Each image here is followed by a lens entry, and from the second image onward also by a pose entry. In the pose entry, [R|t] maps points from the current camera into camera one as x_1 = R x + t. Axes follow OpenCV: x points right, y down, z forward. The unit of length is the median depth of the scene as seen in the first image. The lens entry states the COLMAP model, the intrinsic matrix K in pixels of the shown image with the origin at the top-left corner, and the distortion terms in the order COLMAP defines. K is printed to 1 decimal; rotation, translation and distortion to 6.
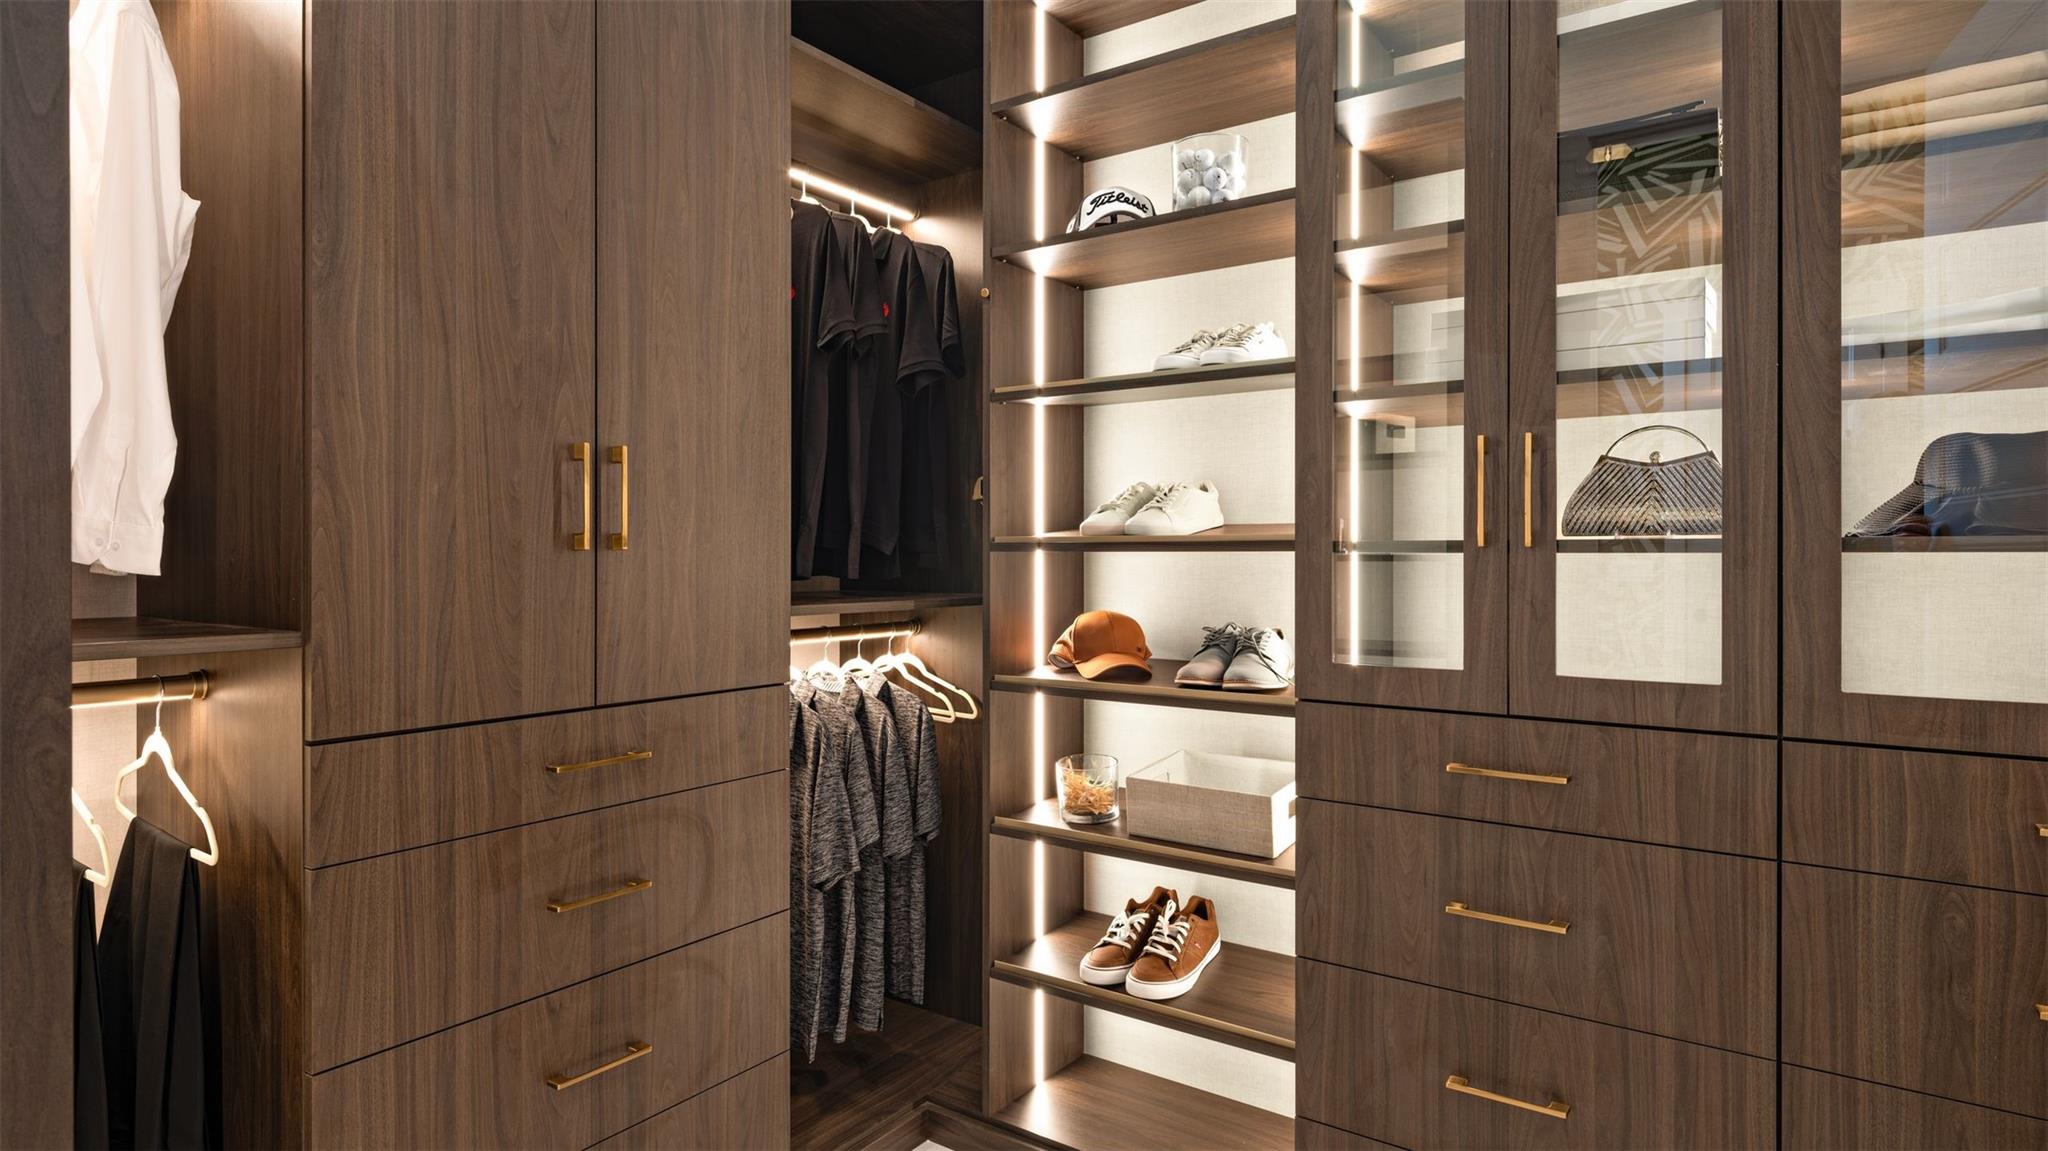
lens RADIAL K [[1076.6, 0, 1032.1], [0, 1076.6, 557.9], [0, 0, 1]] dist [0.002824, -0.002712]
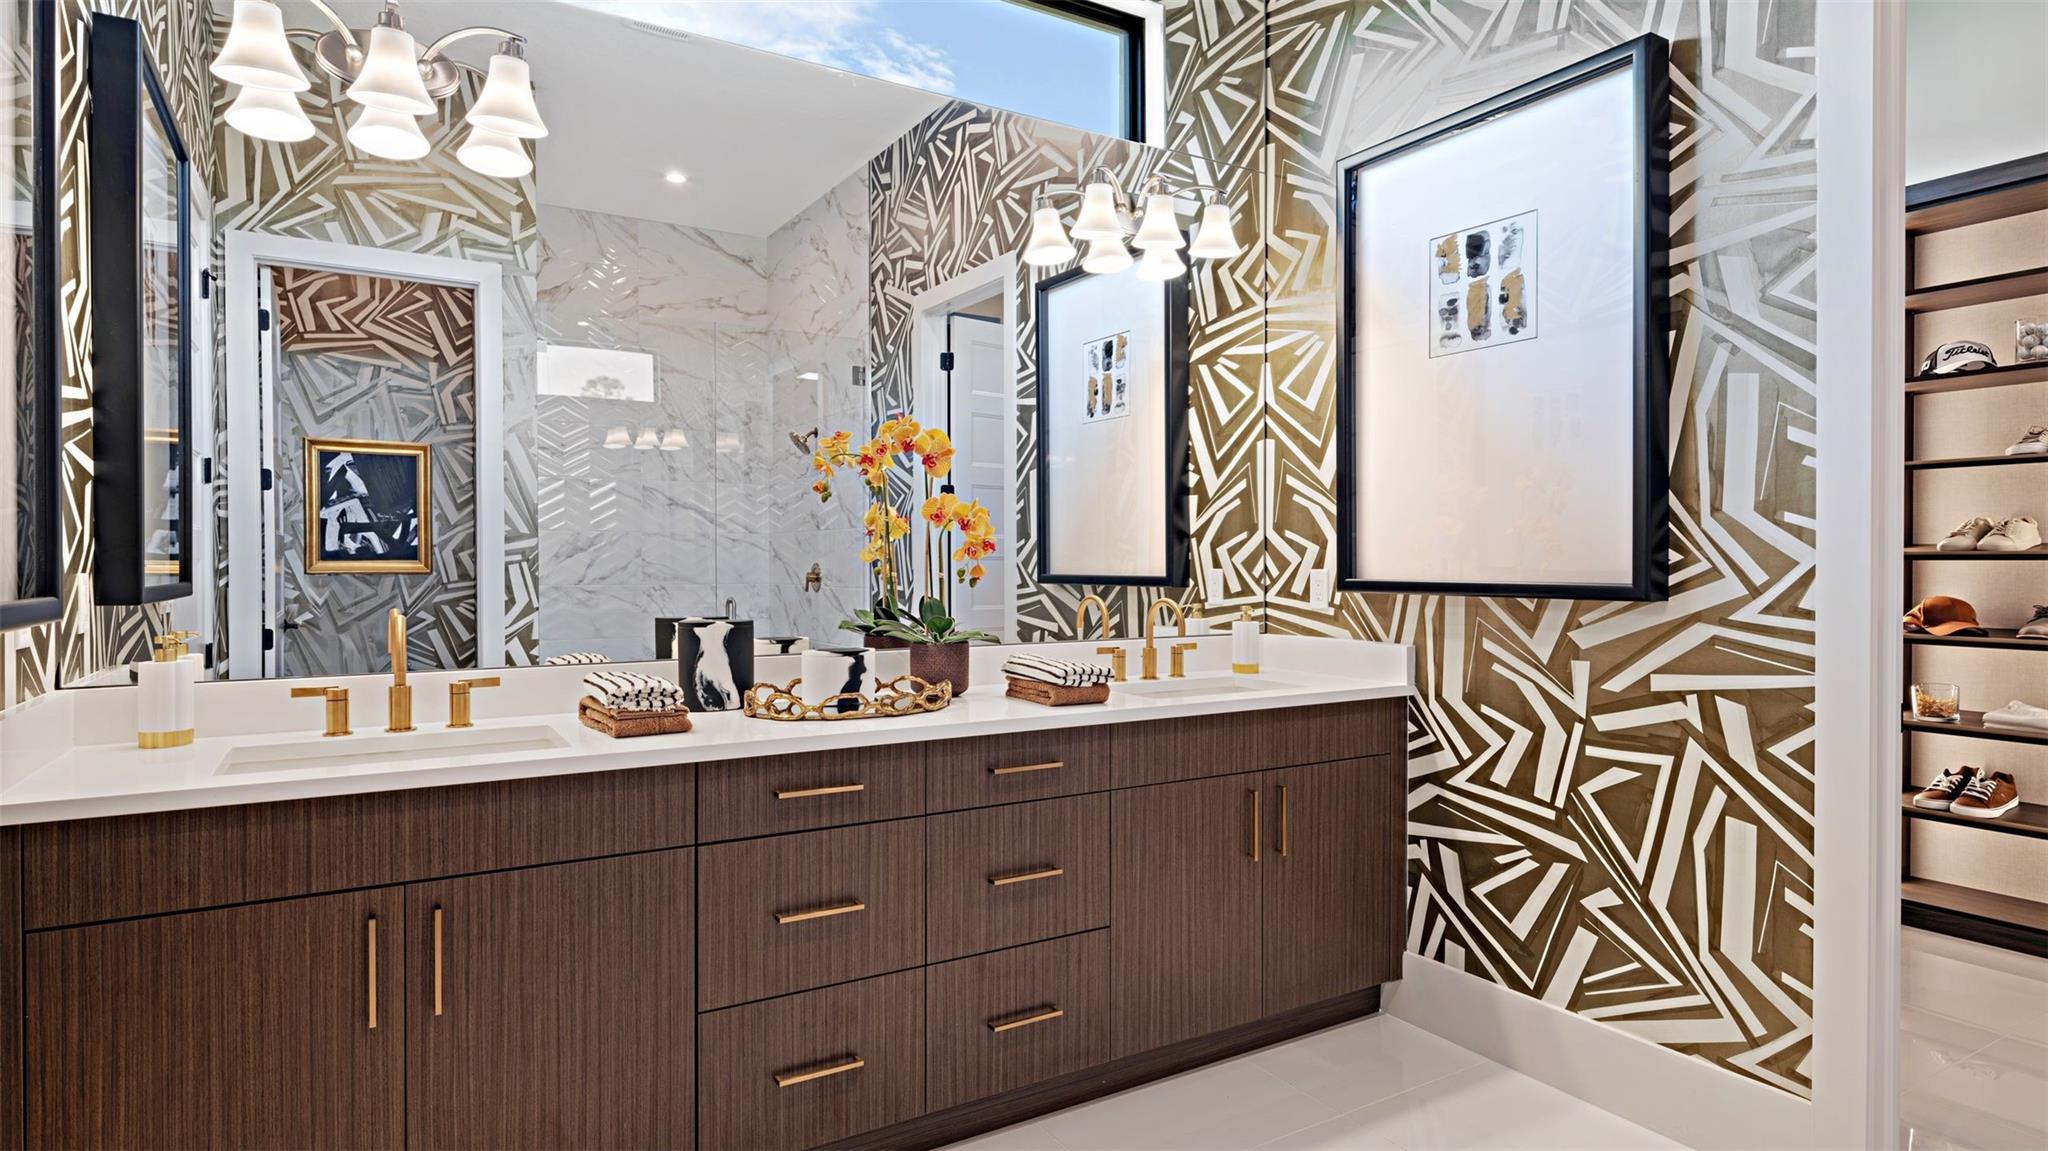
lens RADIAL K [[1076.6, 0, 1023.2], [0, 1076.6, 578.1], [0, 0, 1]] dist [0.002824, -0.002712]
pose [[0.924823, 0.004862, -0.380366, -0.909196], [-0.001111, 0.999949, 0.010080, 0.007663], [0.380395, -0.008900, 0.924781, -1.657053]]
